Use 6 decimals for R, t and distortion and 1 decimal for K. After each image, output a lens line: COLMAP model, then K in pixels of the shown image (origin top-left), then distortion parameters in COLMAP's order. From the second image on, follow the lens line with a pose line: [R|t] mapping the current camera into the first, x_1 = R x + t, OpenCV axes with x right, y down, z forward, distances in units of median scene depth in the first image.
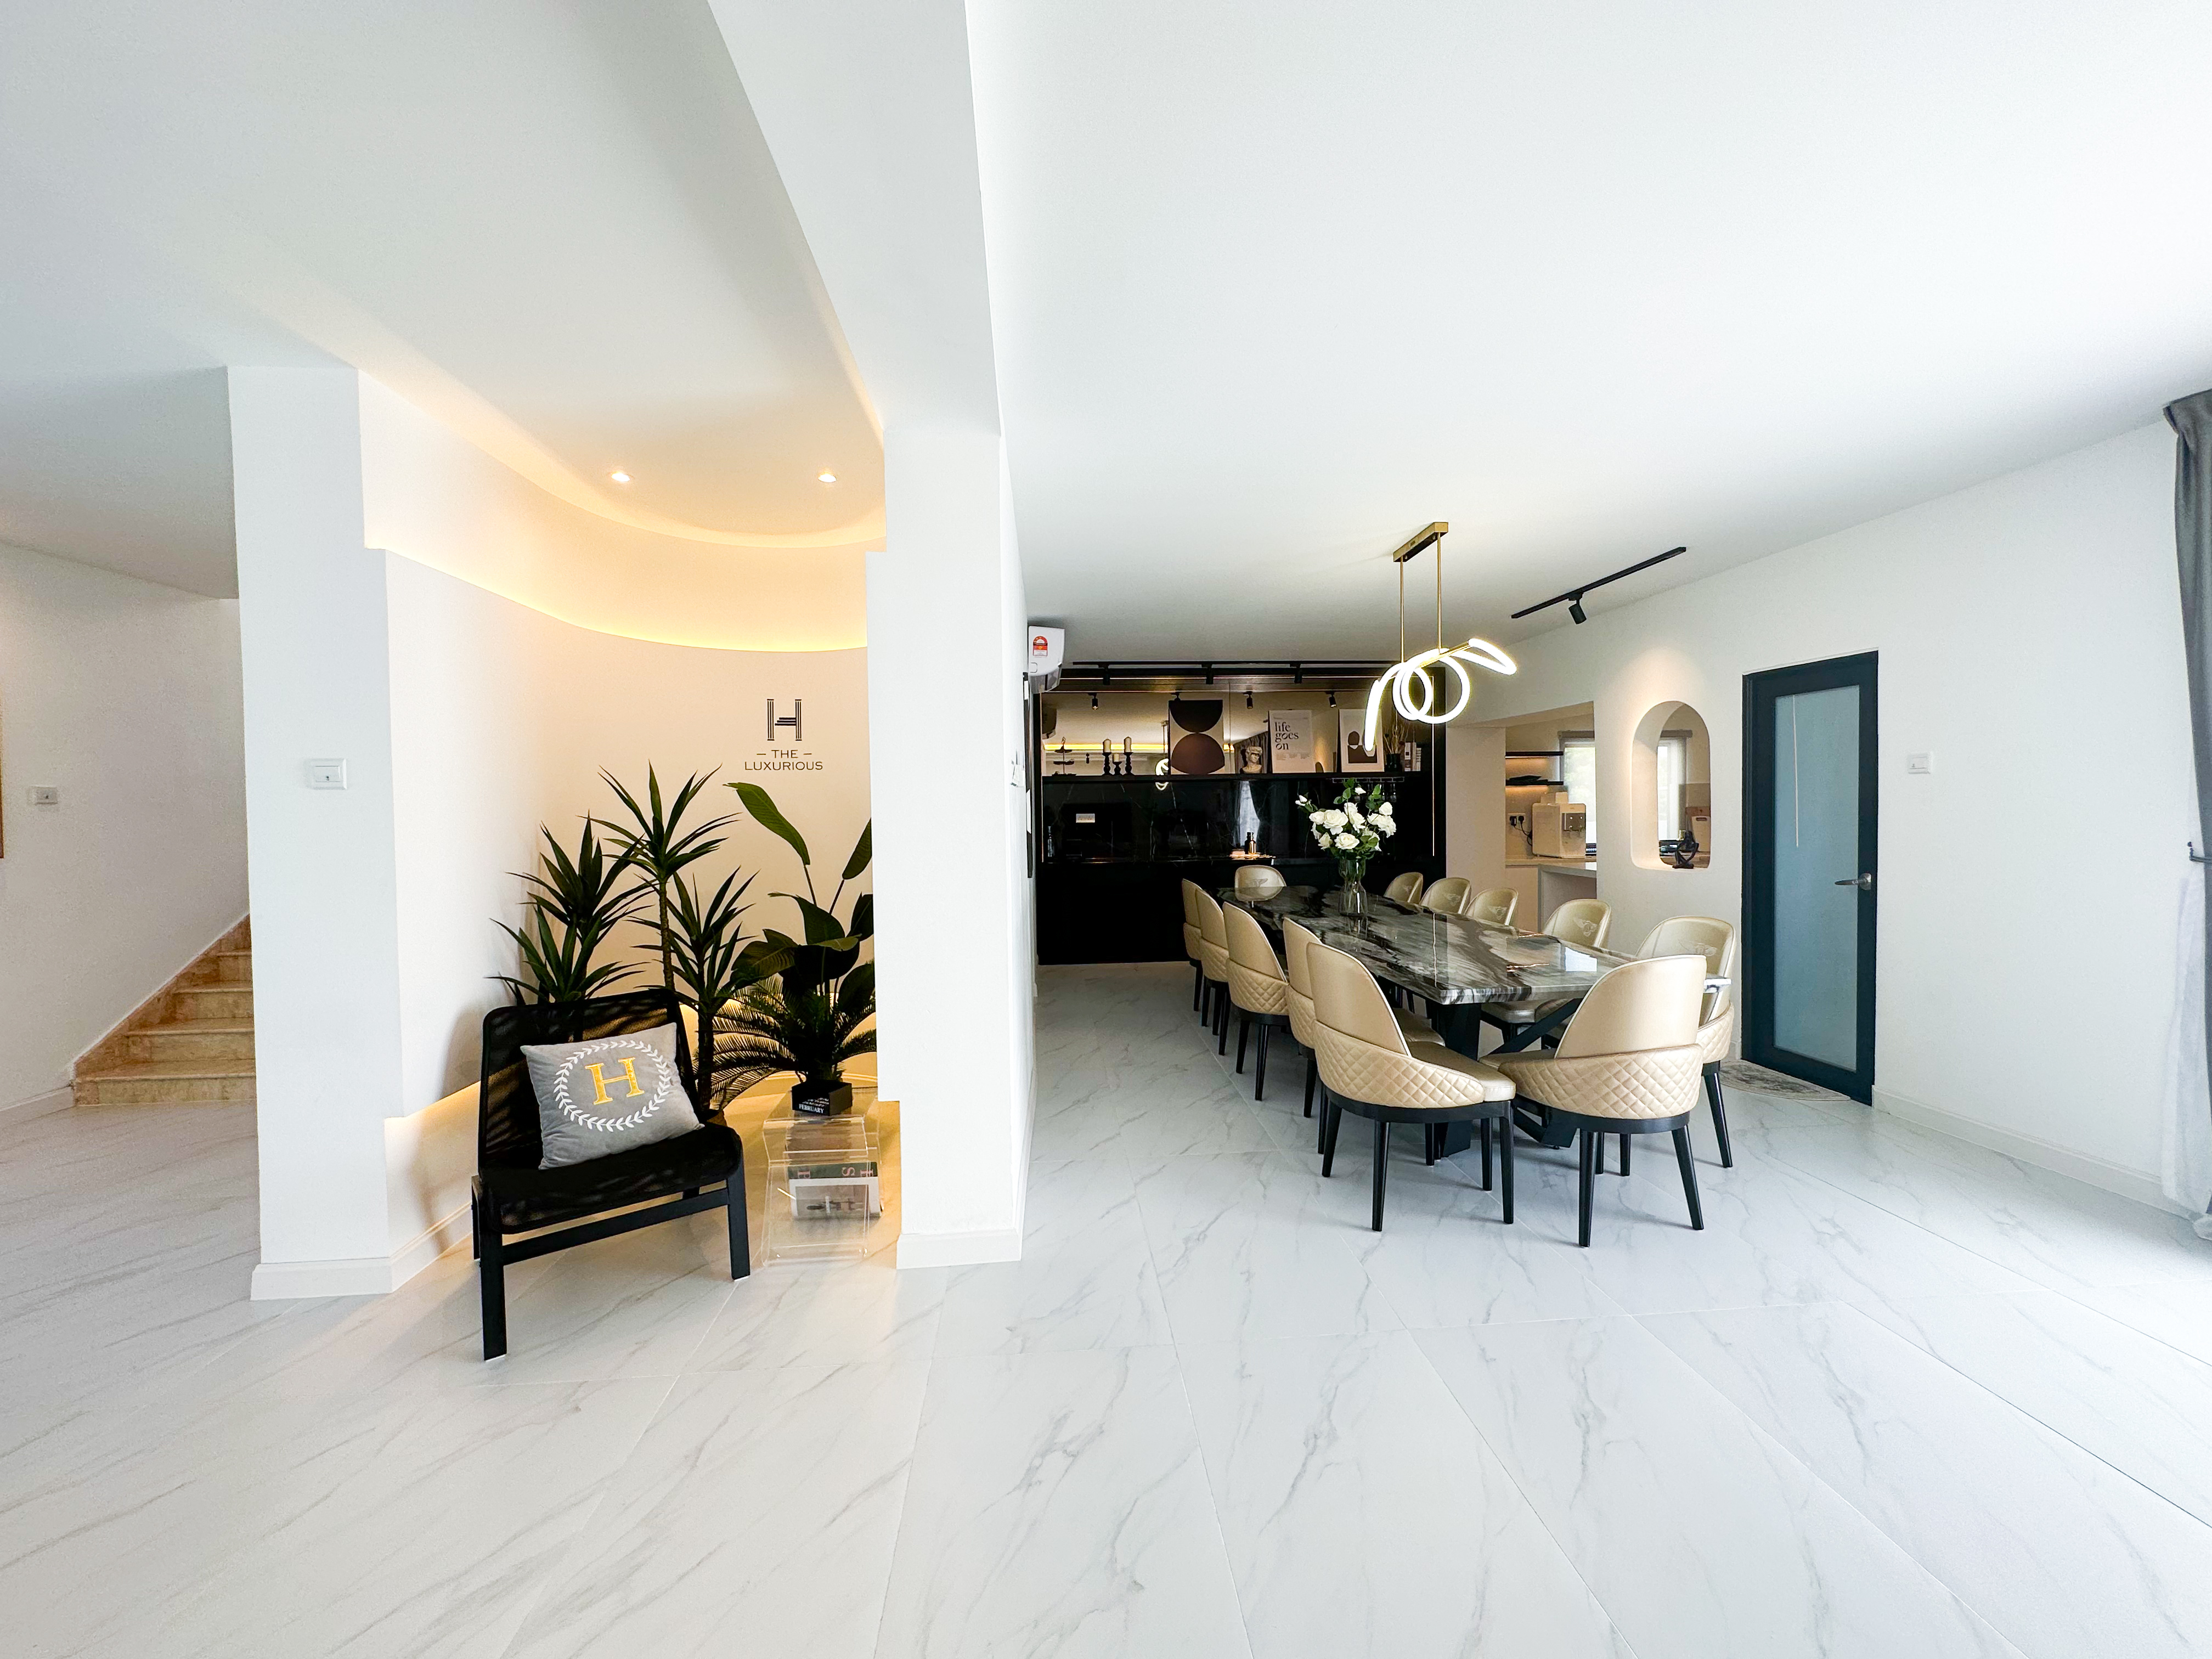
lens RADIAL K [[896.8, 0, 1106.0], [0, 896.8, 829.5], [0, 0, 1]] dist [-0.000613, 0.000081]
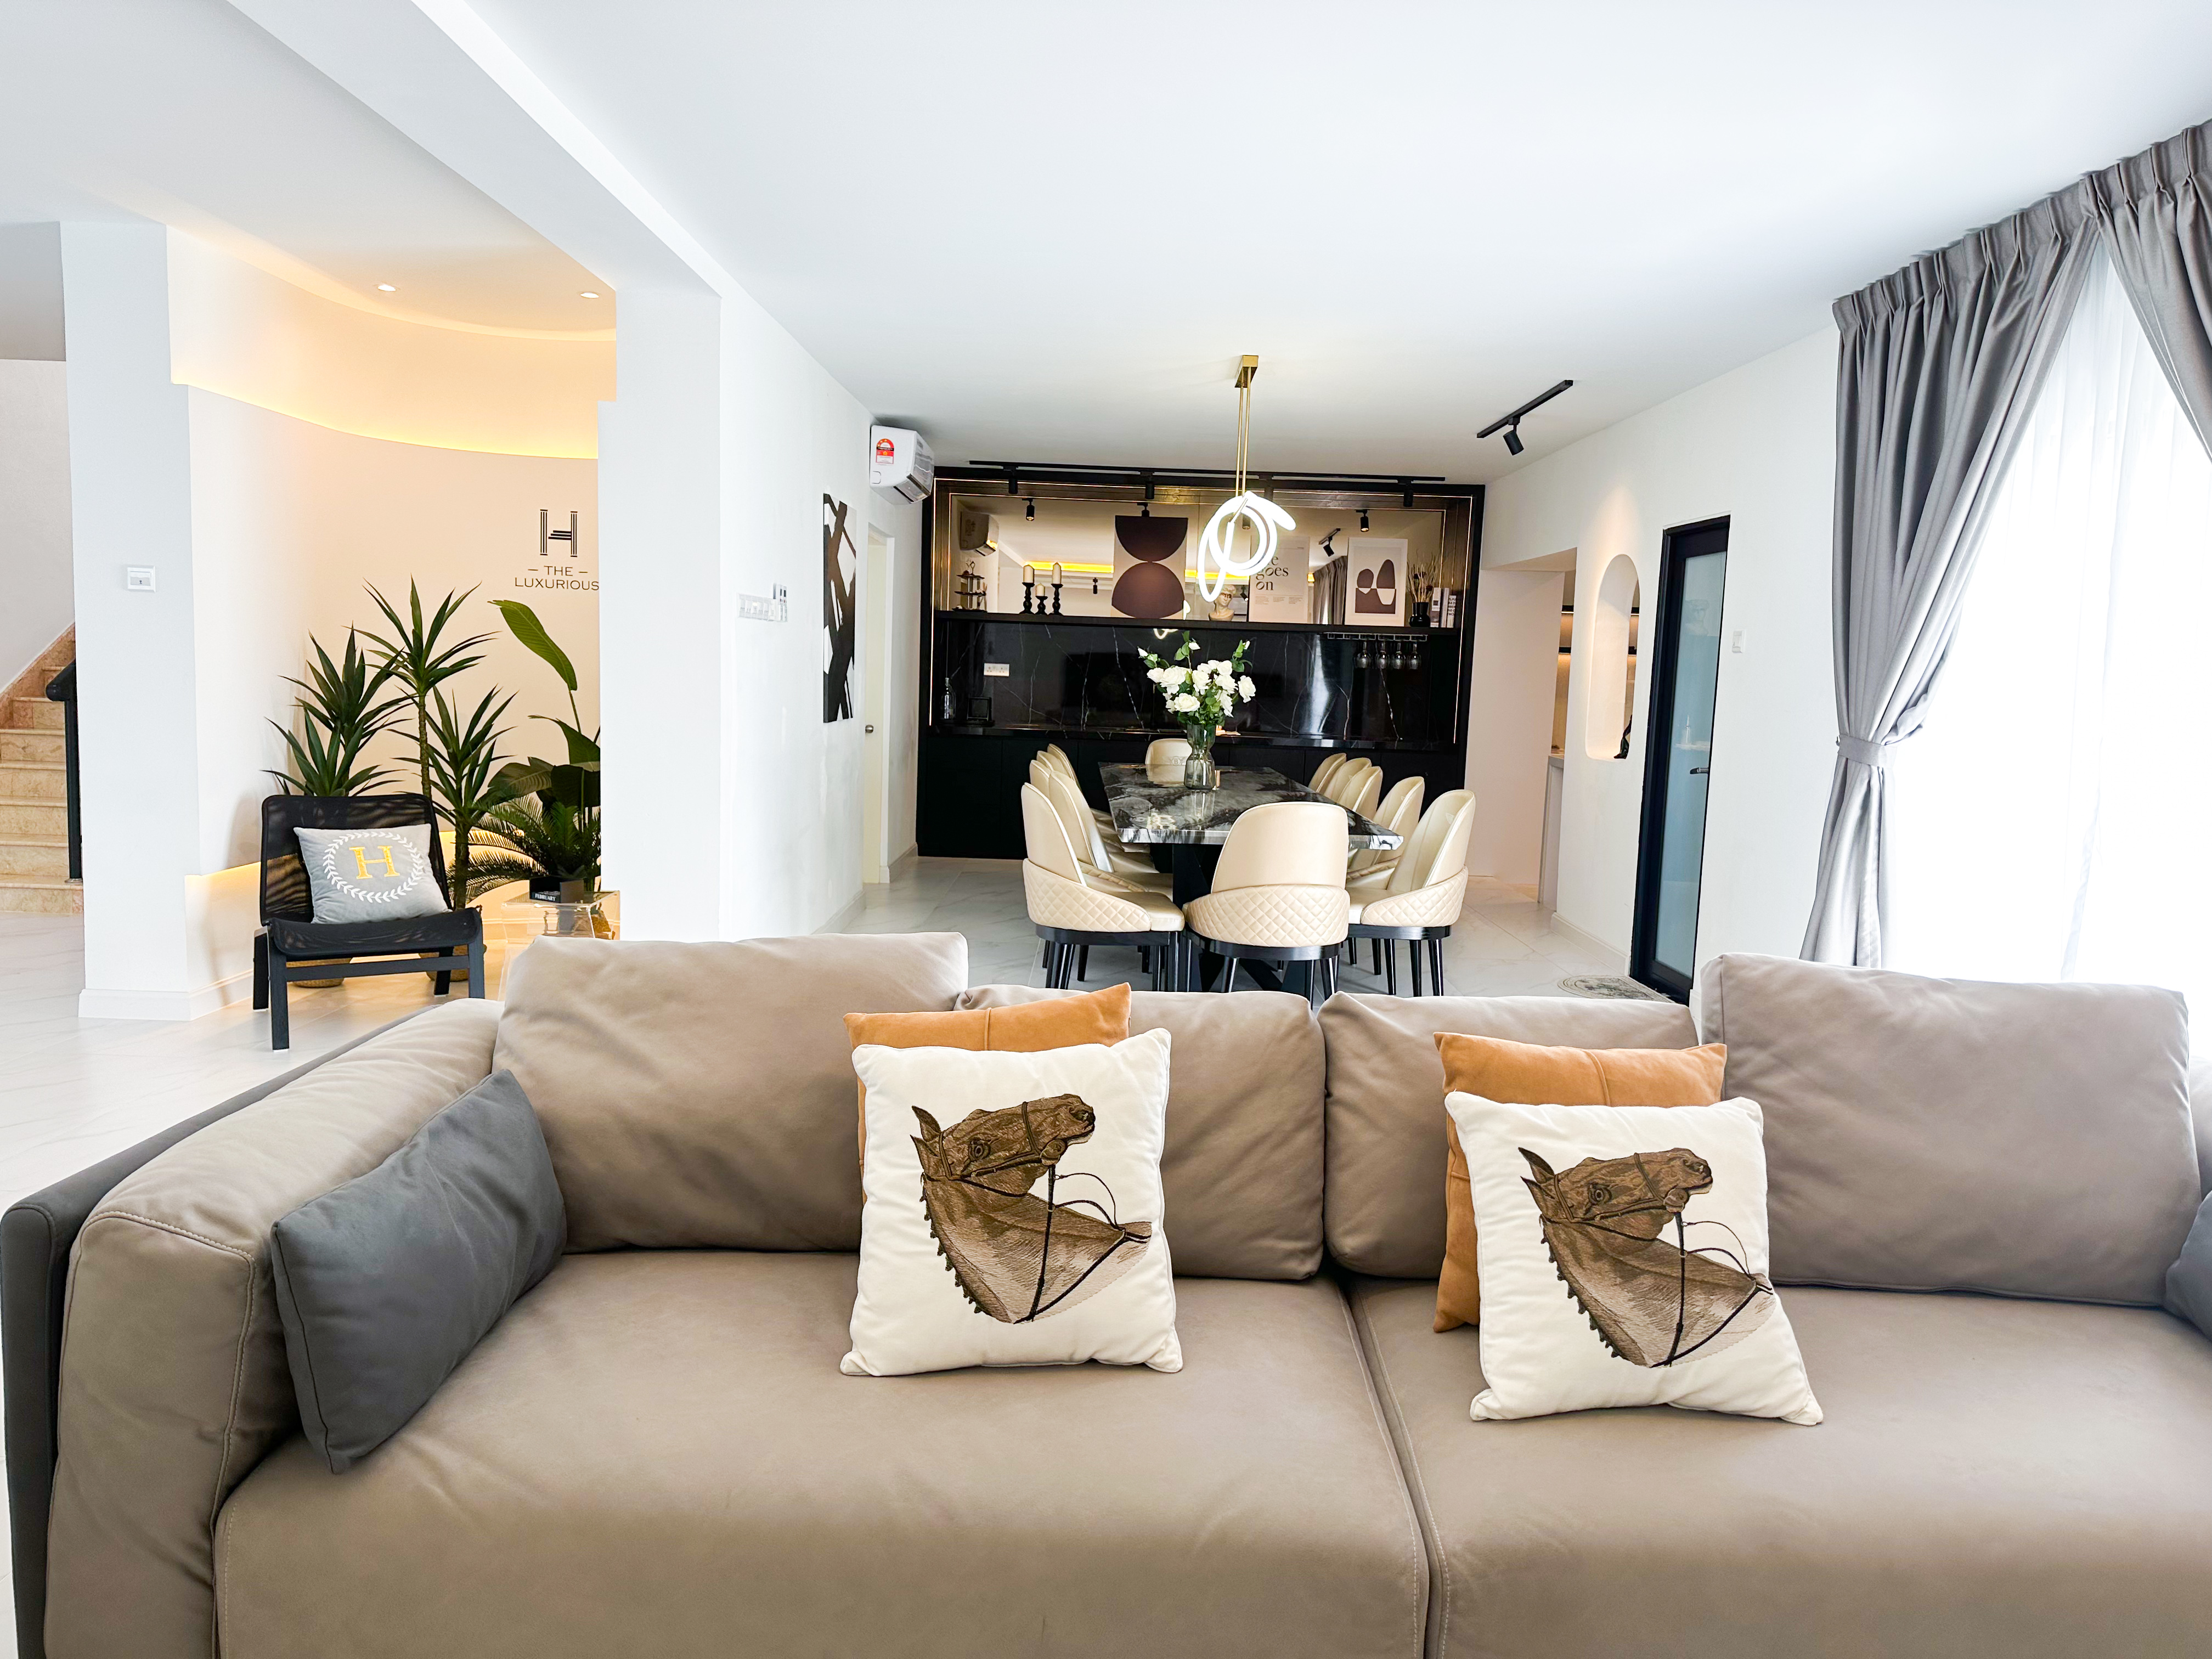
lens RADIAL K [[1507.6, 0, 1106.0], [0, 1507.6, 829.5], [0, 0, 1]] dist [-0.006259, -0.004707]
pose [[0.997354, 0.054589, -0.048020, 0.368839], [-0.050494, 0.995295, 0.082693, 0.029791], [0.052308, -0.080050, 0.995417, -0.670383]]
